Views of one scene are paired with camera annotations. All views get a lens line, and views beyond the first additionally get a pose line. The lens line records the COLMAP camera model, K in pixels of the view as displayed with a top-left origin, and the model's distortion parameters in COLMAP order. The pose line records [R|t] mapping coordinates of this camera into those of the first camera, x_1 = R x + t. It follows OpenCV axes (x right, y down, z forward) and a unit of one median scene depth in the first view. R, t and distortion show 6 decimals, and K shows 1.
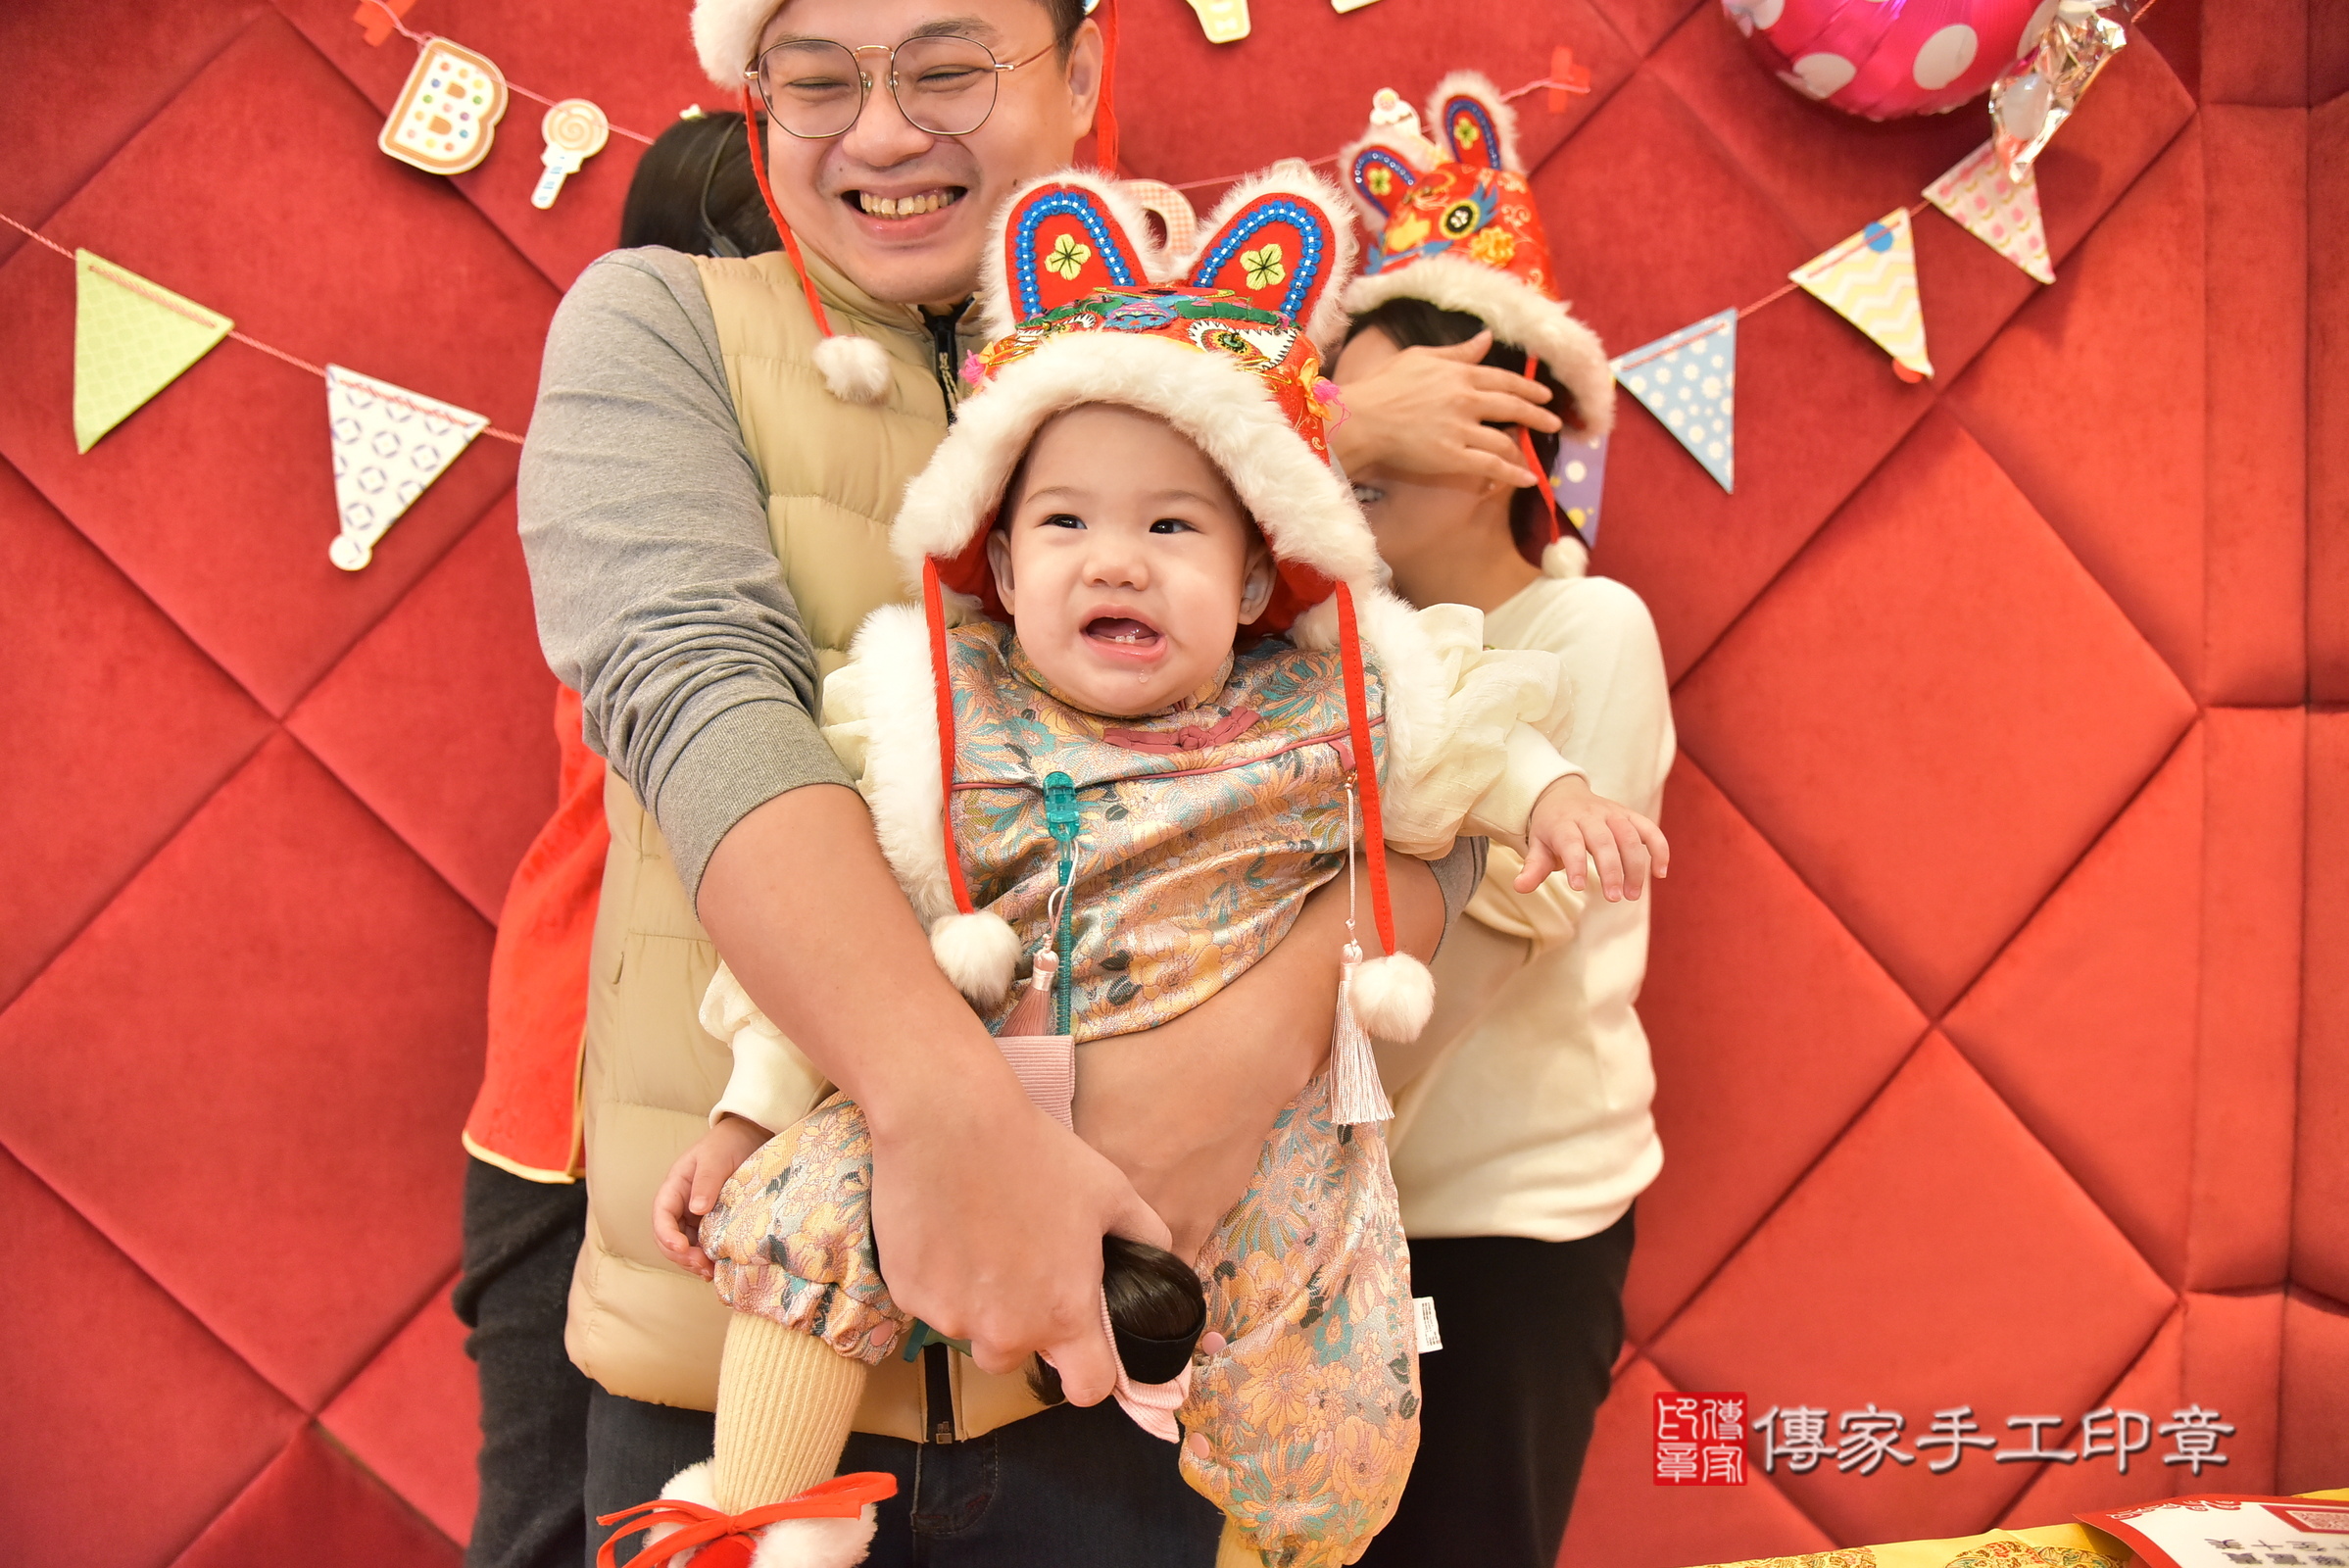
lens RADIAL K [[1588.7, 0, 1175.3], [0, 1588.7, 786.1], [0, 0, 1]] dist [-0.100535, 0.047353]
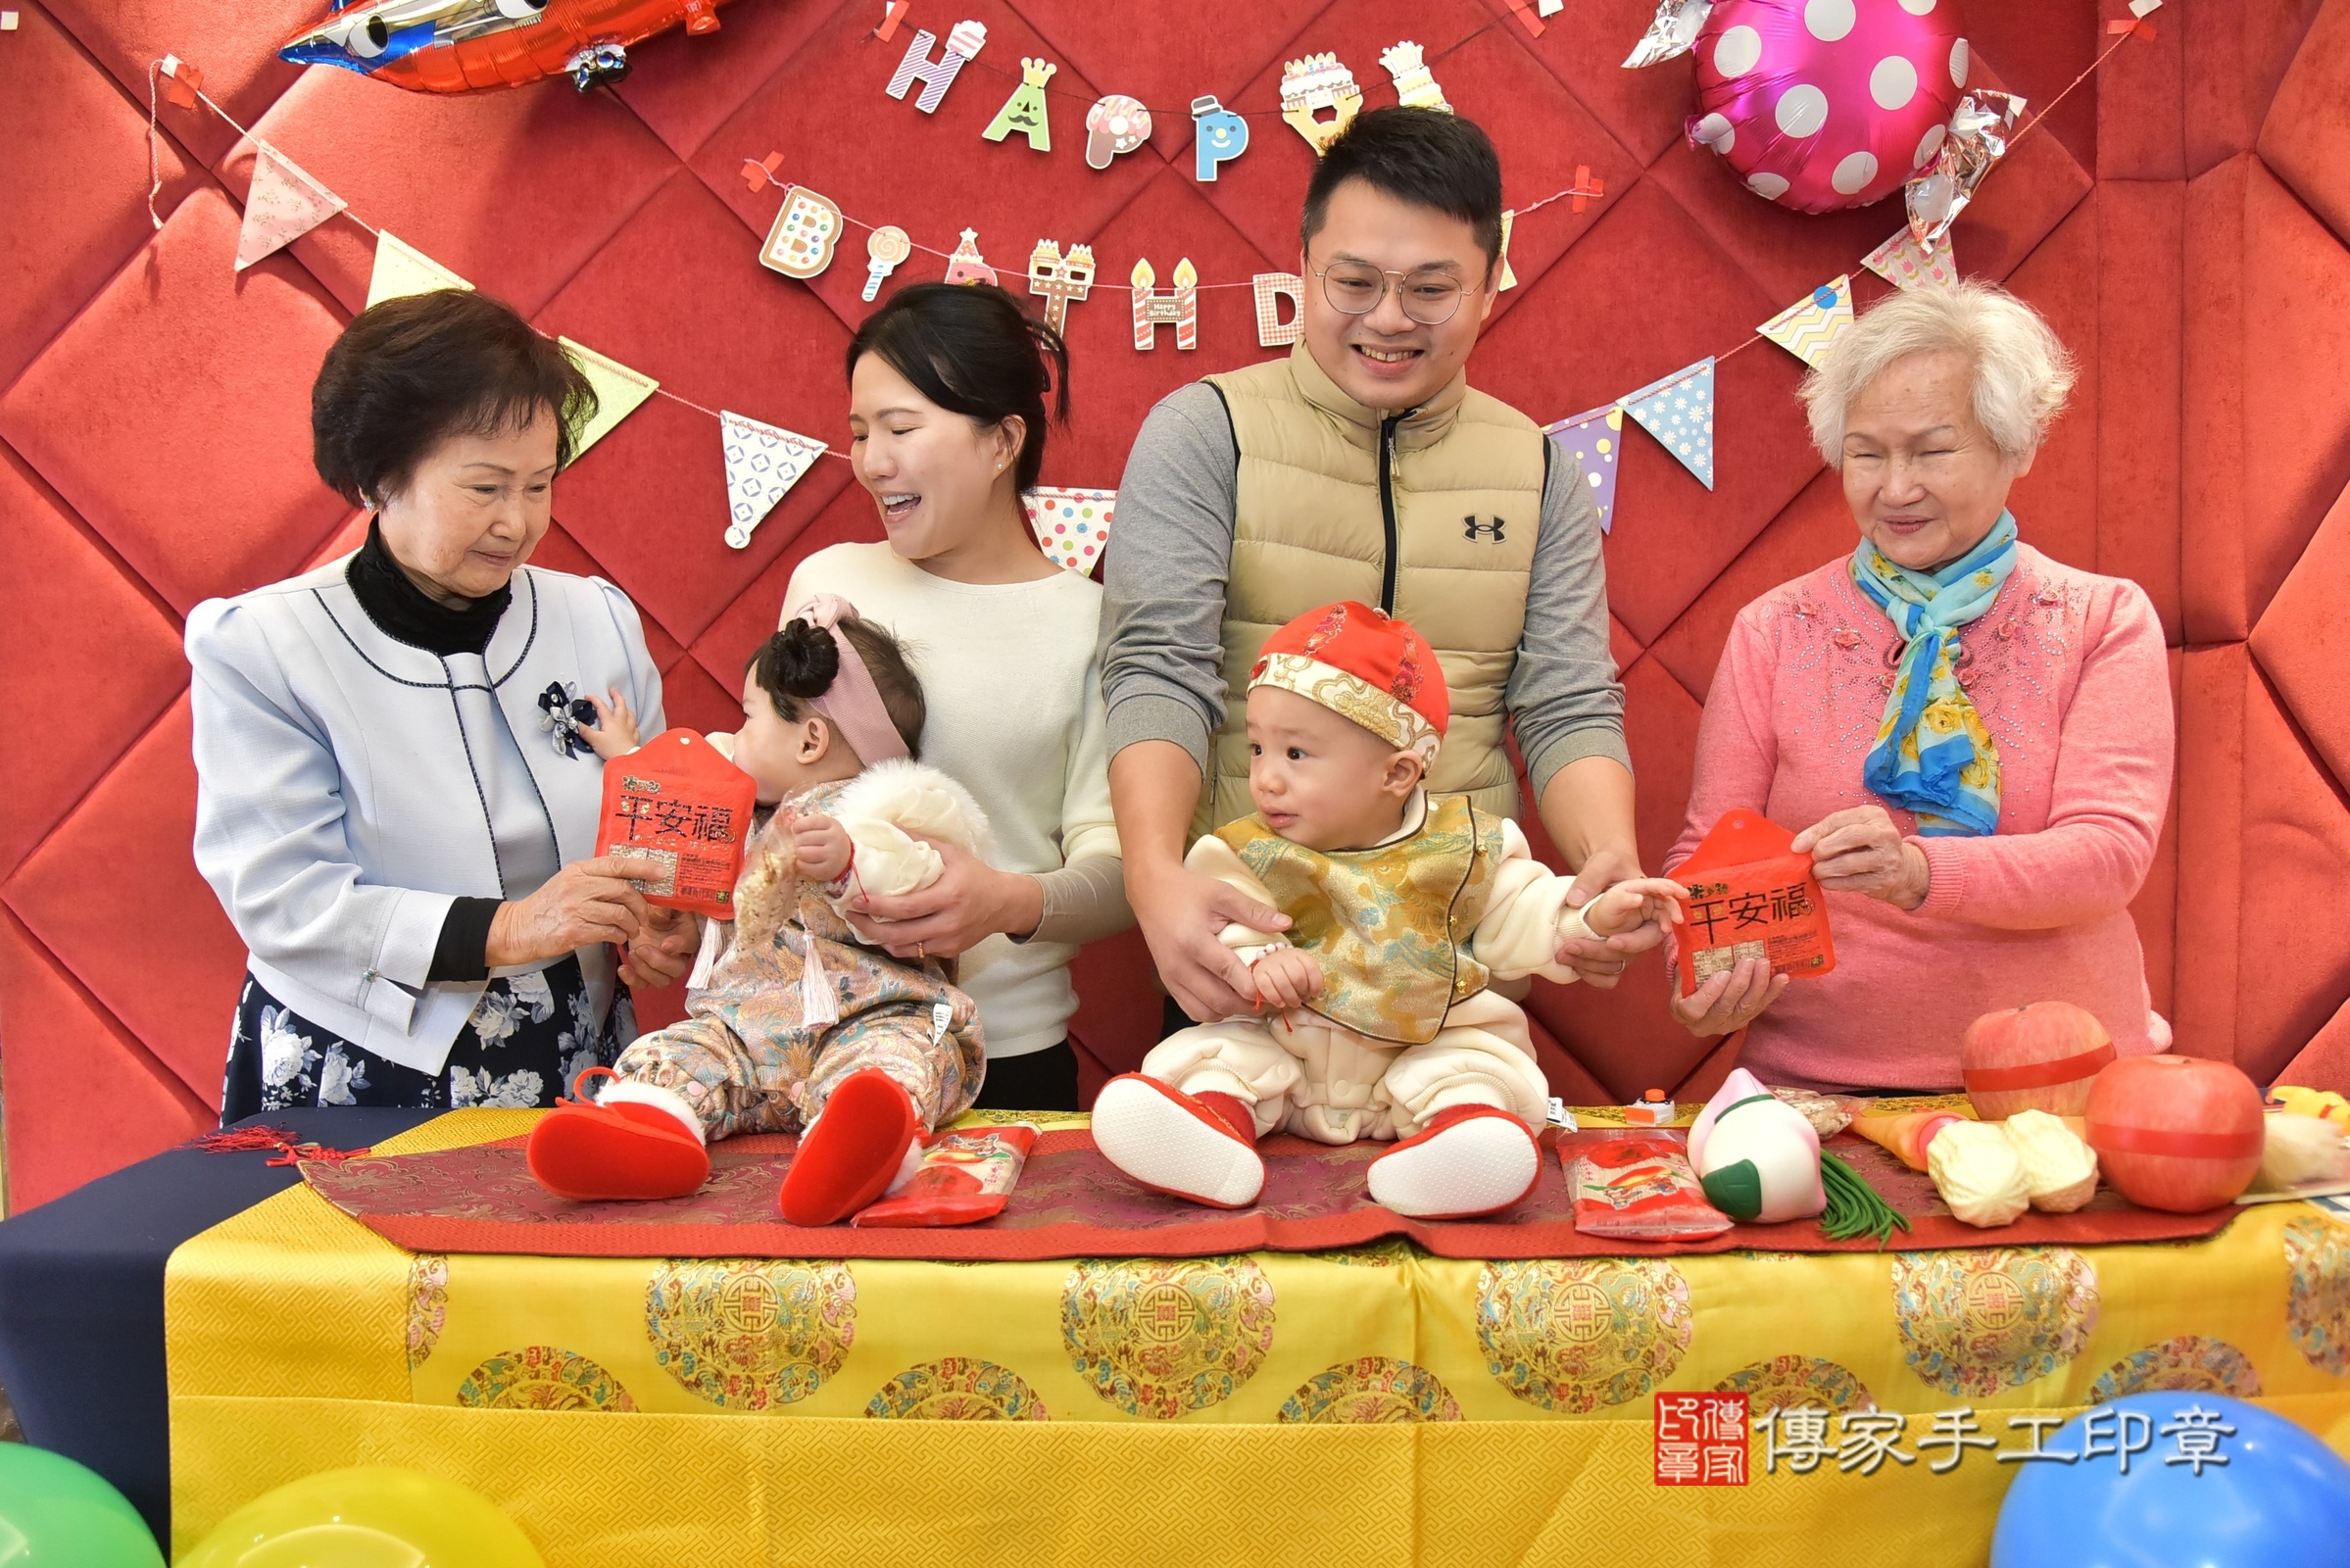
lens RADIAL K [[1710.5, 0, 1175.0], [0, 1710.5, 784.0], [0, 0, 1]] dist [-0.105791, 0.075729]
pose [[0.995337, 0.006887, -0.096208, 0.036369], [-0.007200, 0.999970, -0.002904, 0.080462], [0.096185, 0.003583, 0.995357, -0.520472]]
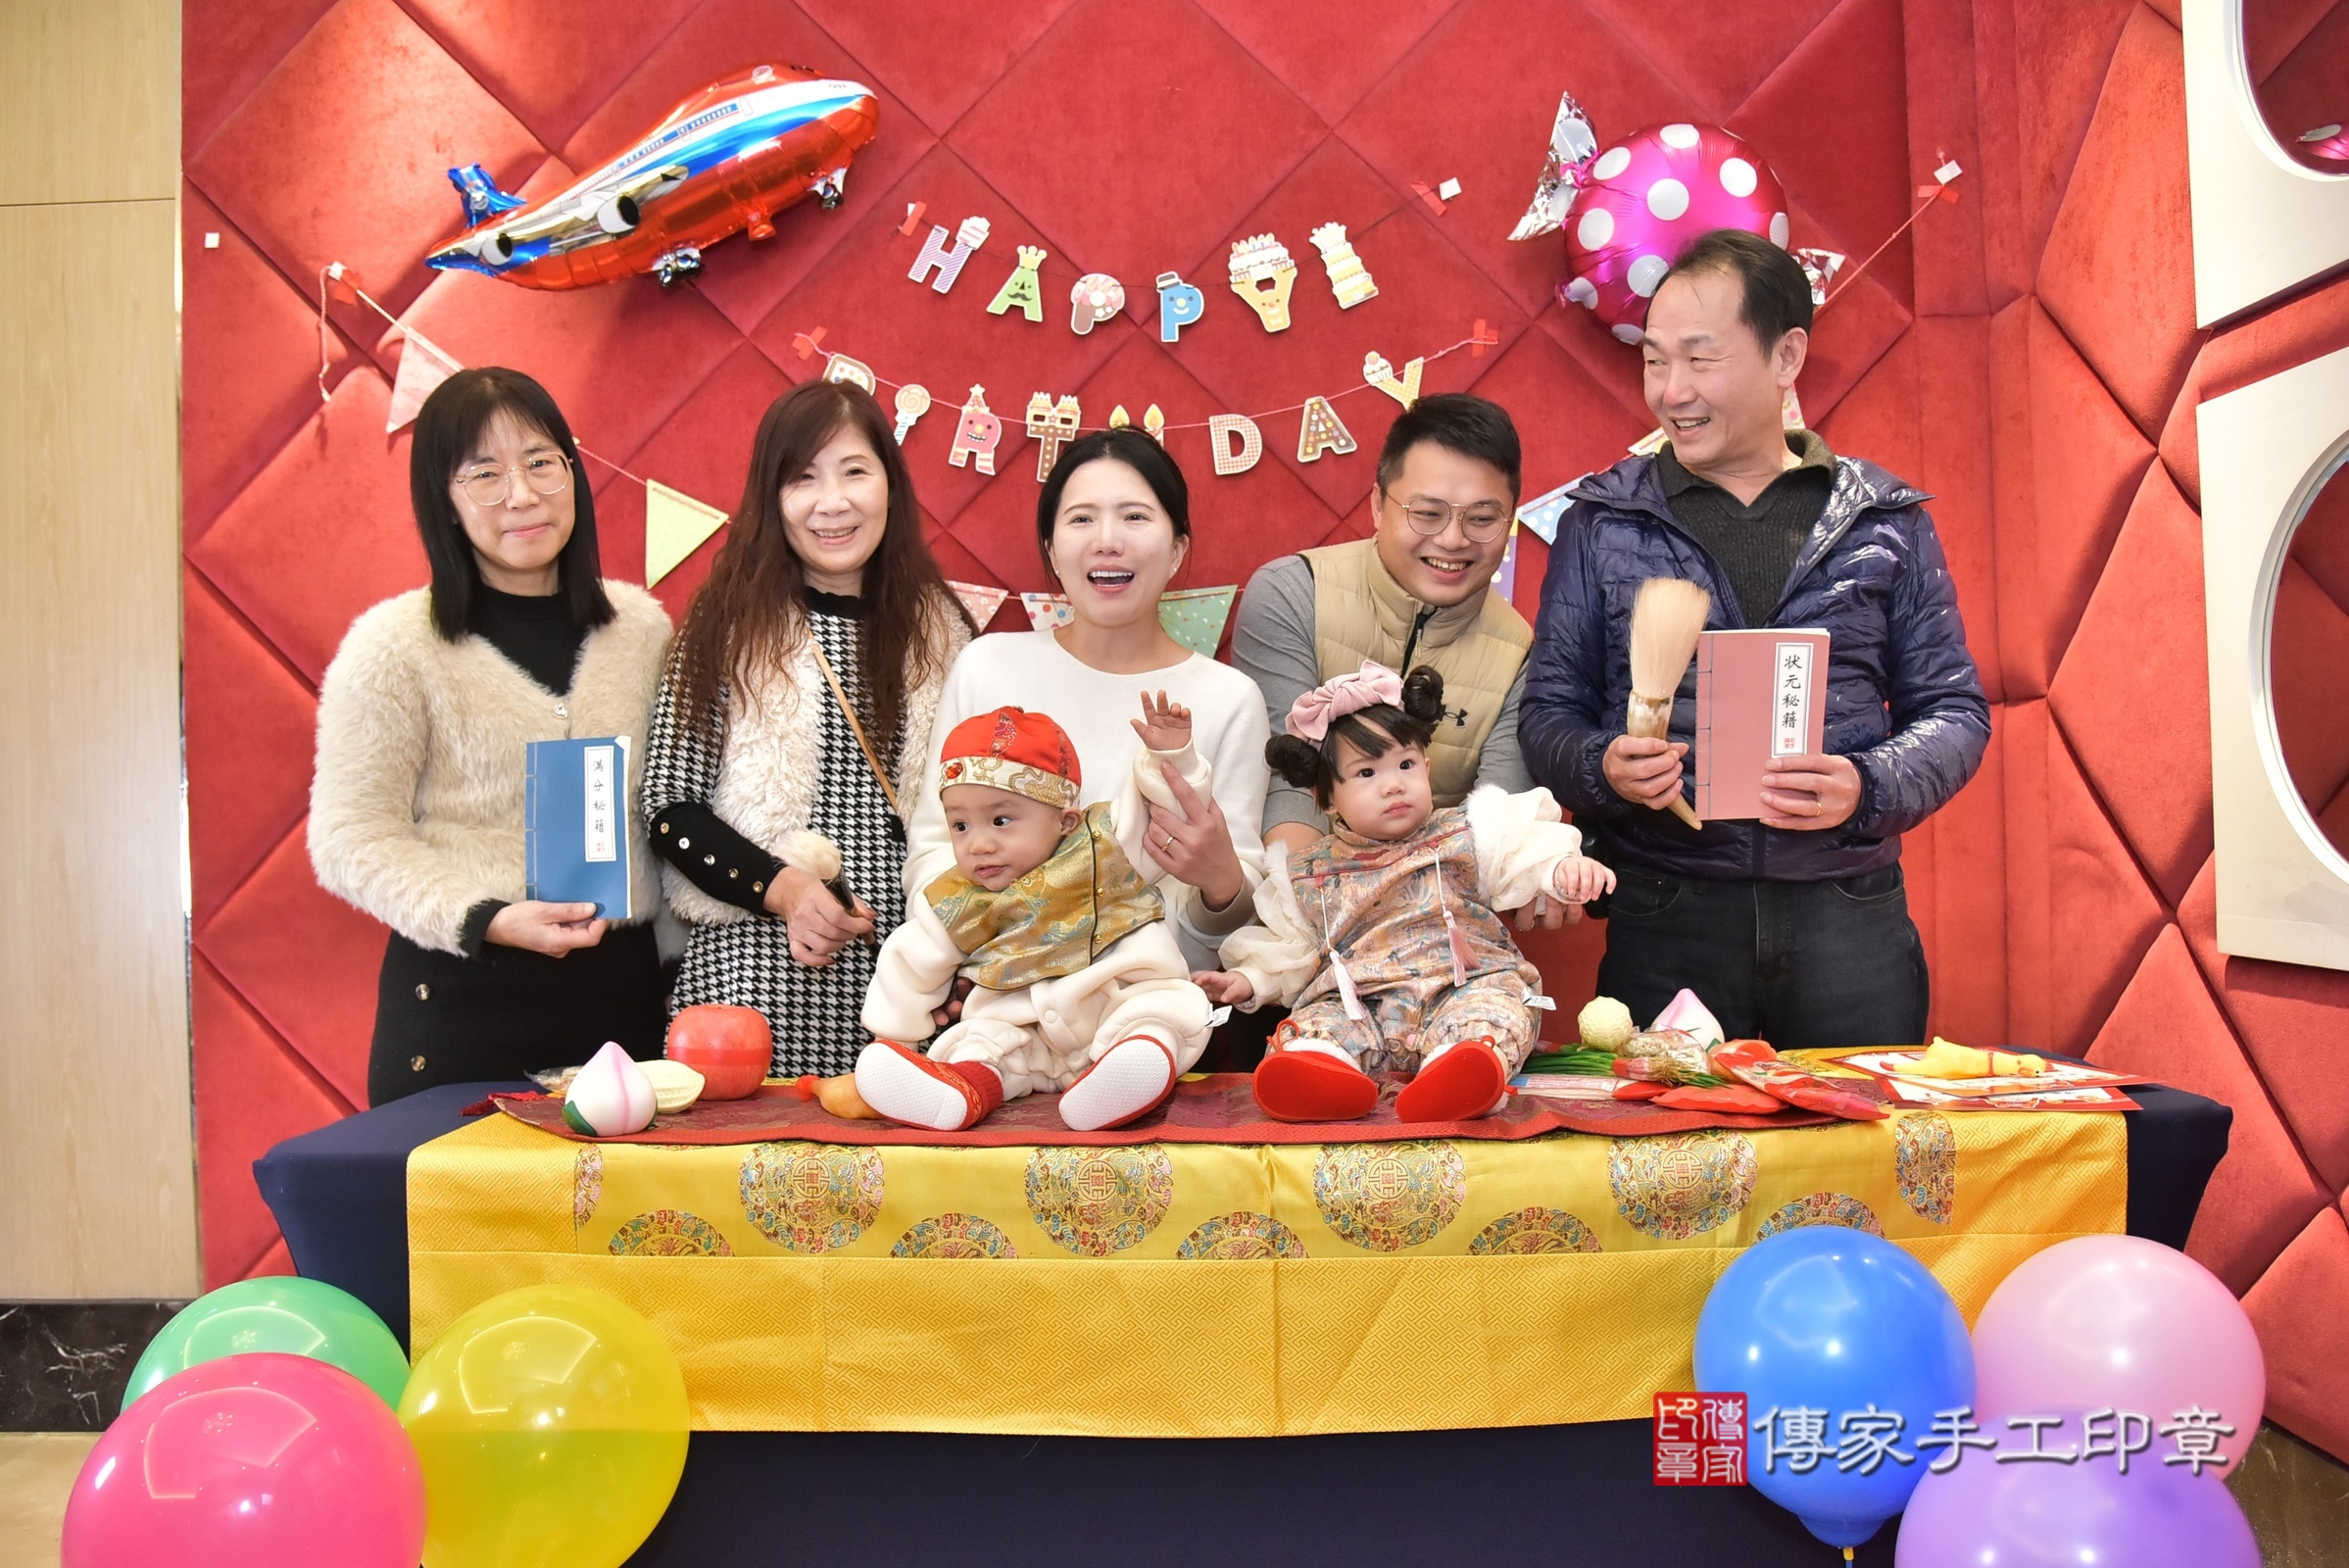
lens RADIAL K [[1709.8, 0, 1174.5], [0, 1709.8, 784.0], [0, 0, 1]] dist [-0.105791, 0.075729]
pose [[0.992089, -0.016224, -0.124487, 0.141382], [0.010325, 0.998799, -0.047886, 0.109341], [0.125114, 0.046221, 0.991065, -0.829504]]
